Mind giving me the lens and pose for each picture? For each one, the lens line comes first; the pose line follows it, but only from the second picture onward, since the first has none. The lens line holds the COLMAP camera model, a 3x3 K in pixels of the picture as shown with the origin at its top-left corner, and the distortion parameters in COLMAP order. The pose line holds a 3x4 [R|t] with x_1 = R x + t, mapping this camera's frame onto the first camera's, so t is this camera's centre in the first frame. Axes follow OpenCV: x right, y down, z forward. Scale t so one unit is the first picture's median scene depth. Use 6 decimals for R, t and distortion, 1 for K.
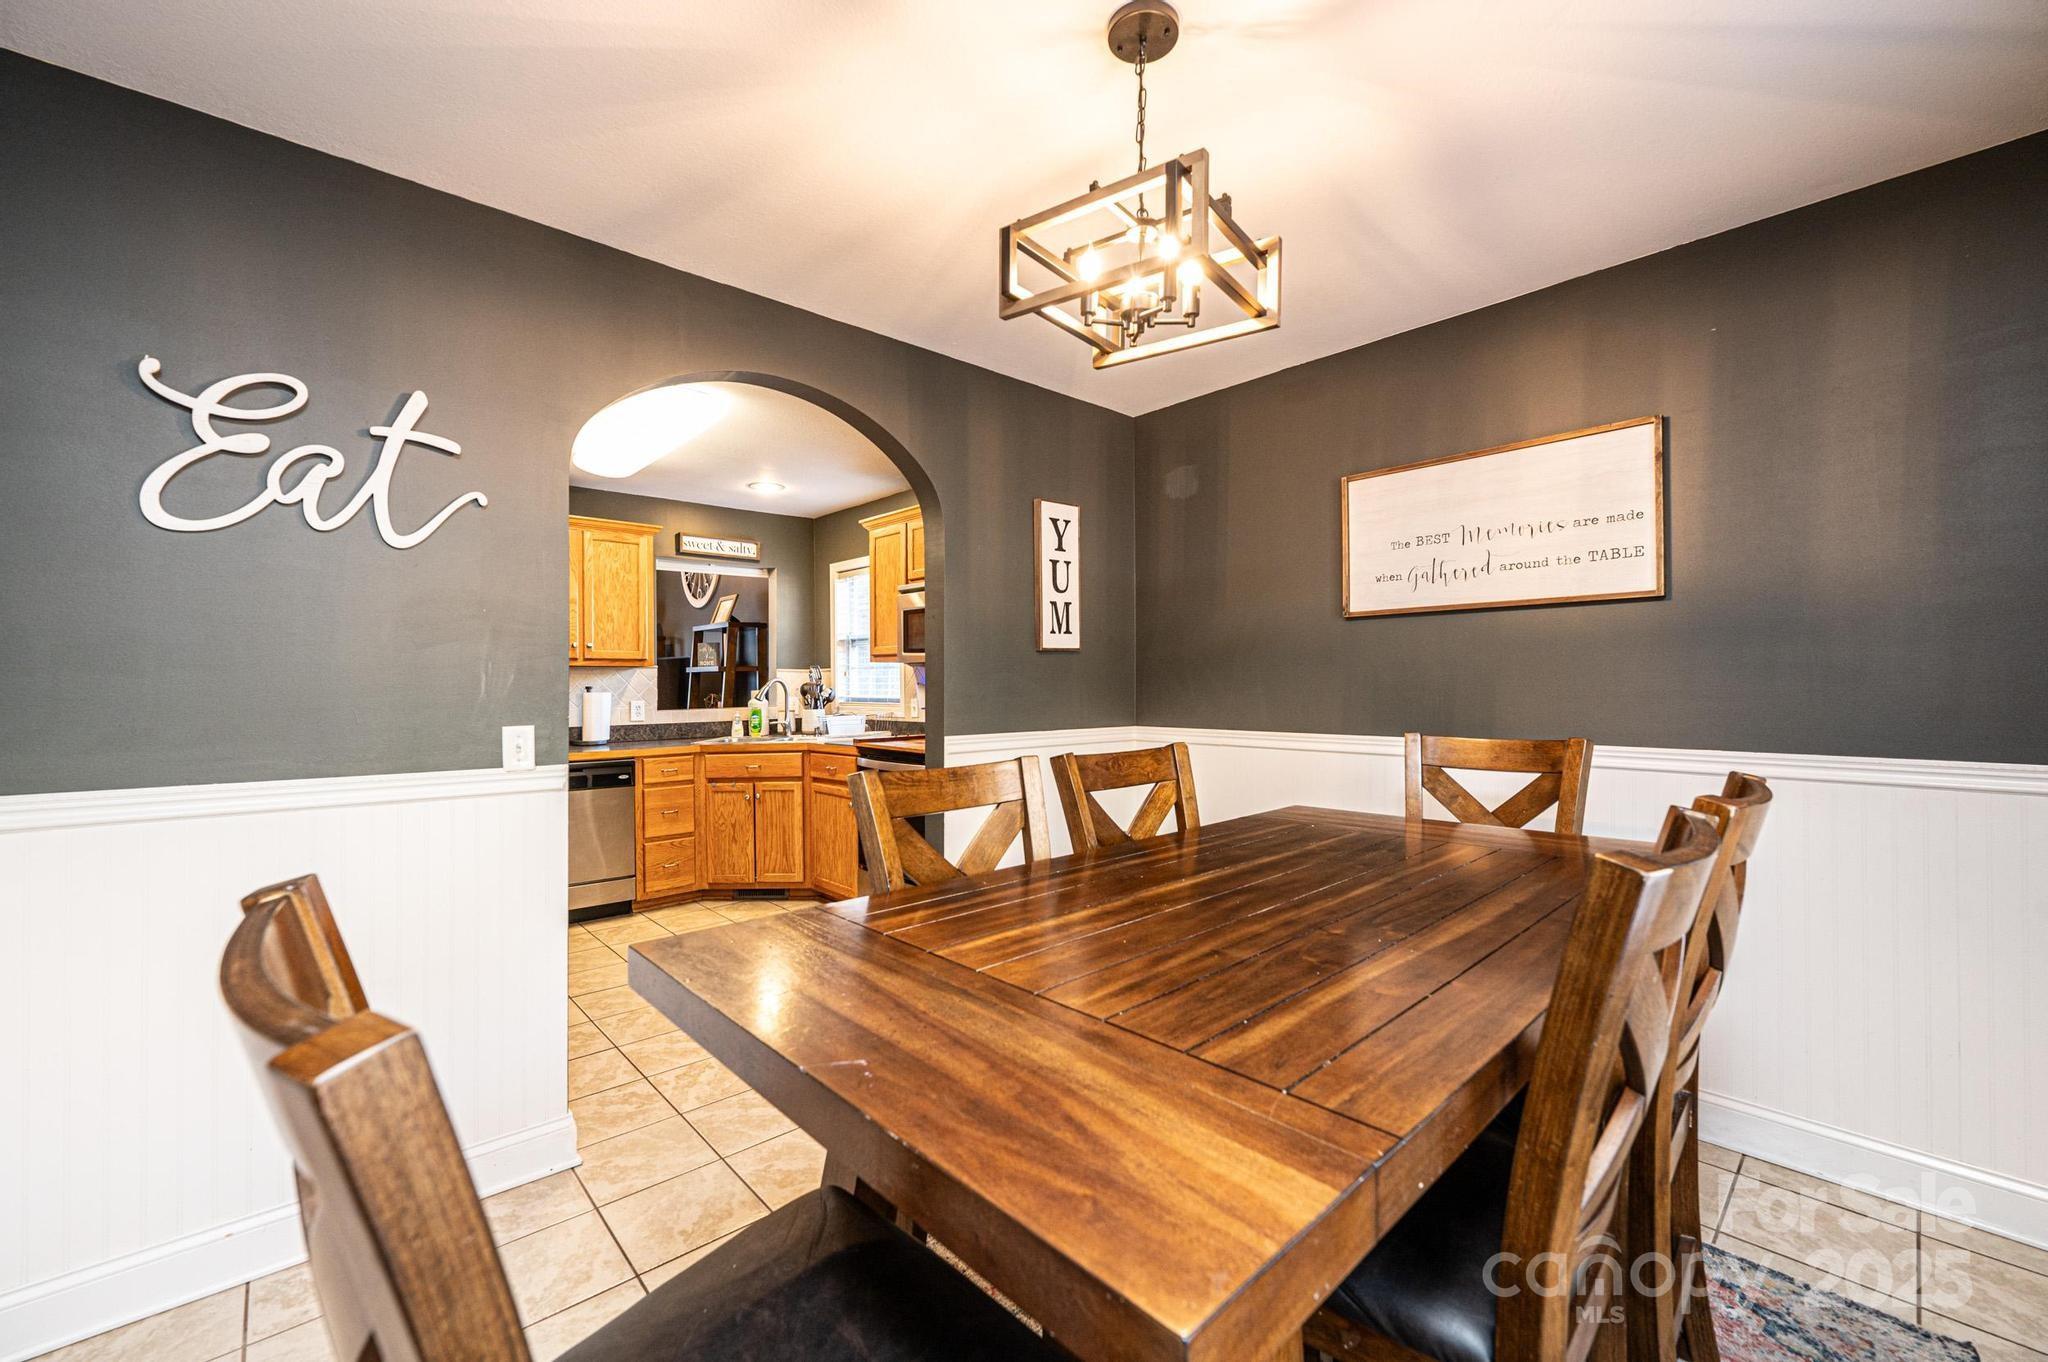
lens RADIAL K [[812.9, 0, 1024.0], [0, 812.9, 681.0], [0, 0, 1]] dist [-0.000295, -0.000067]
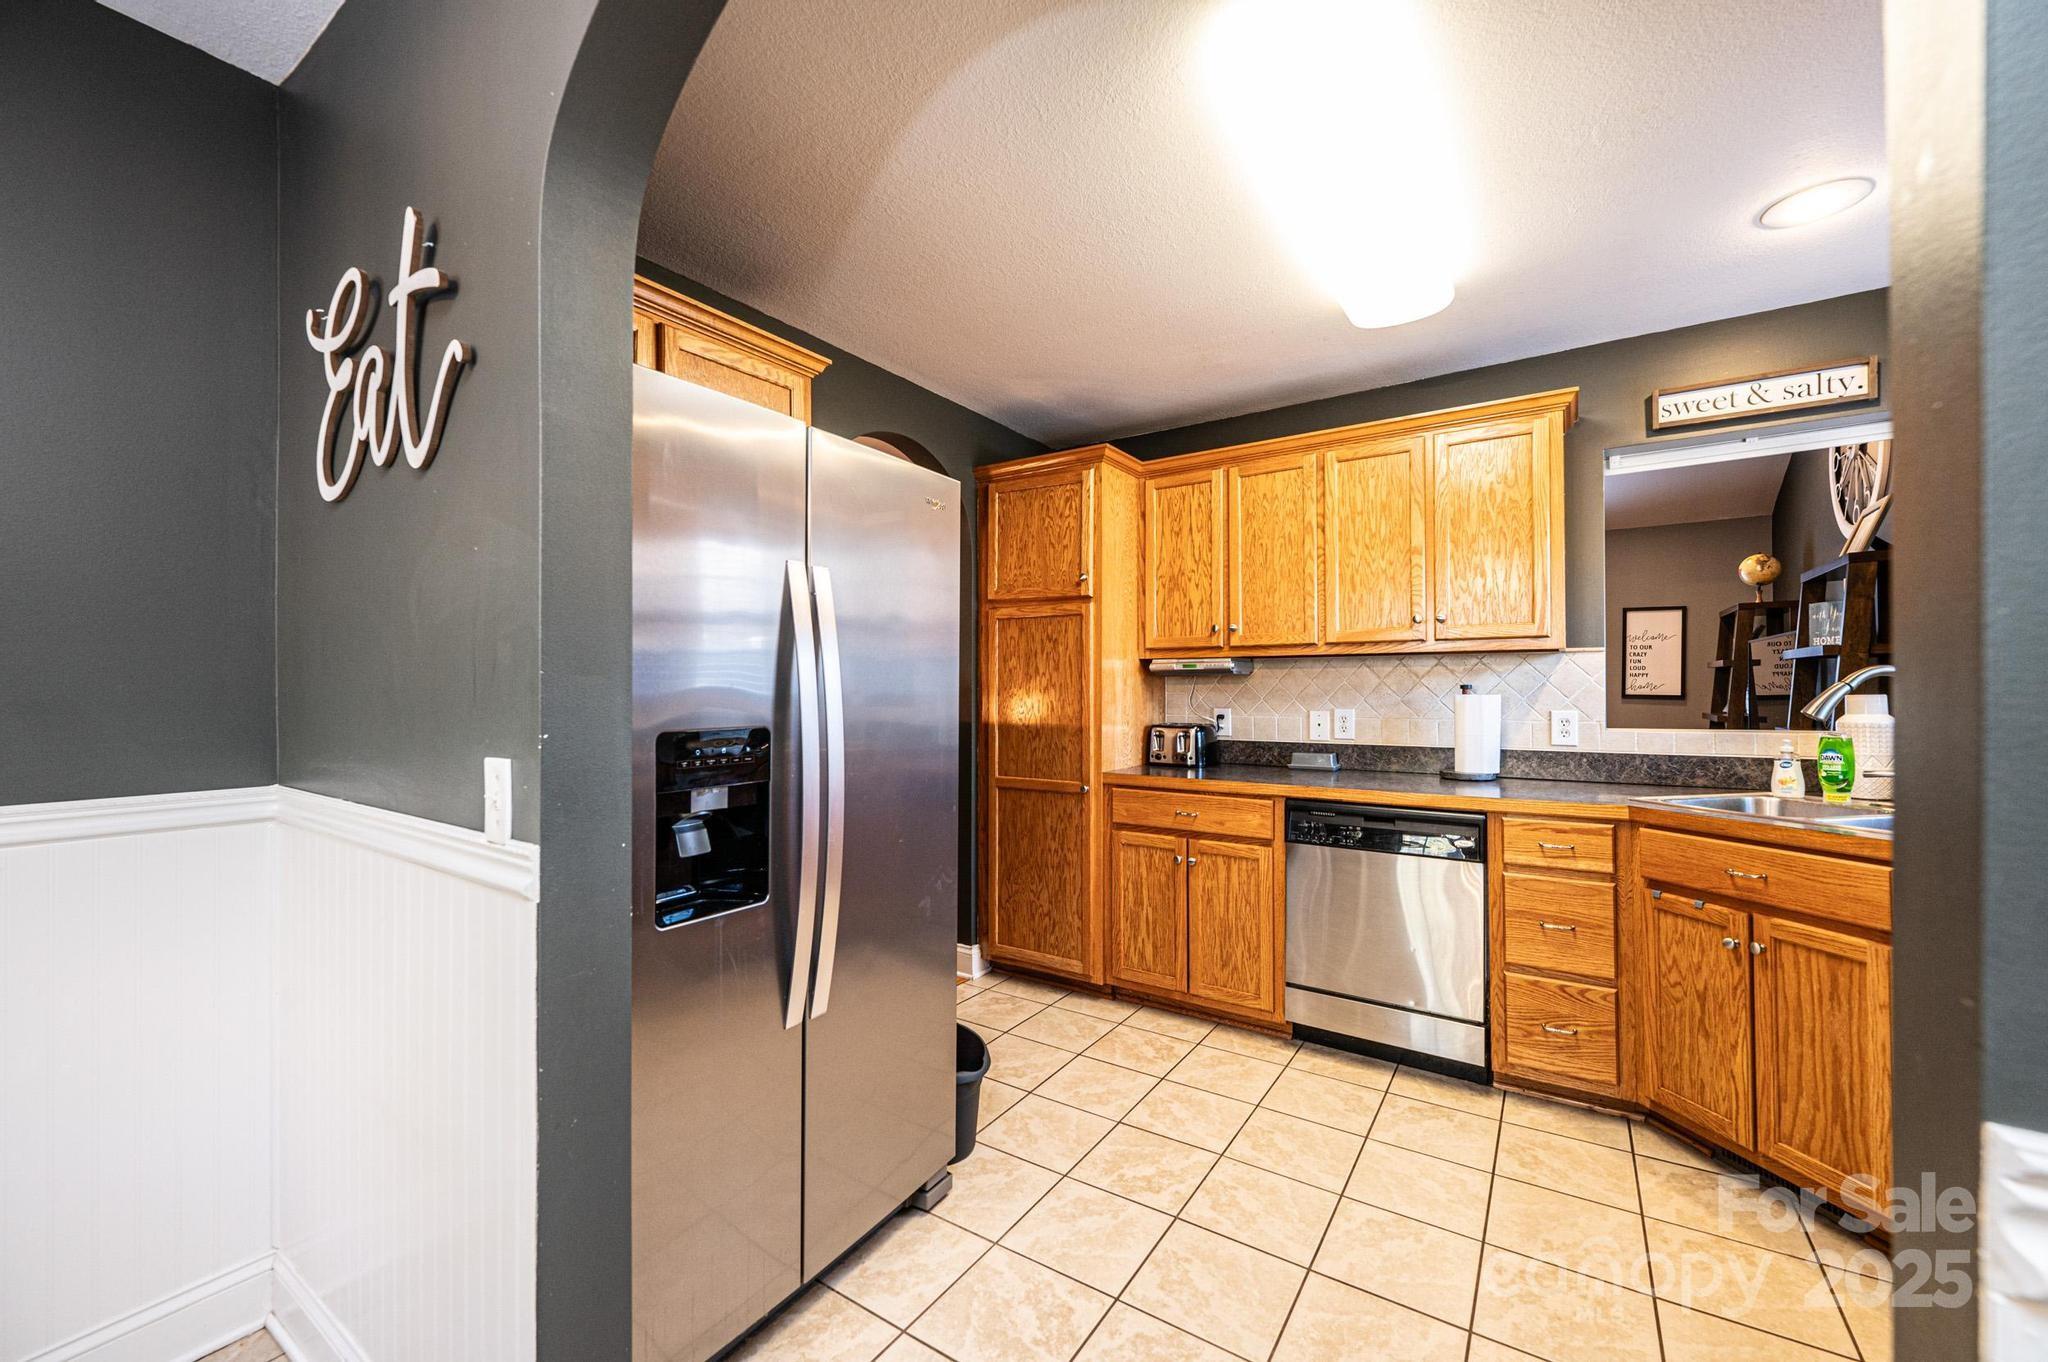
lens RADIAL K [[812.9, 0, 1024.0], [0, 812.9, 681.0], [0, 0, 1]] dist [-0.000295, -0.000067]
pose [[0.236804, -0.000983, -0.971557, -0.010597], [0.003736, 0.999993, -0.000102, 0.002769], [0.971550, -0.003606, 0.236806, 0.519265]]
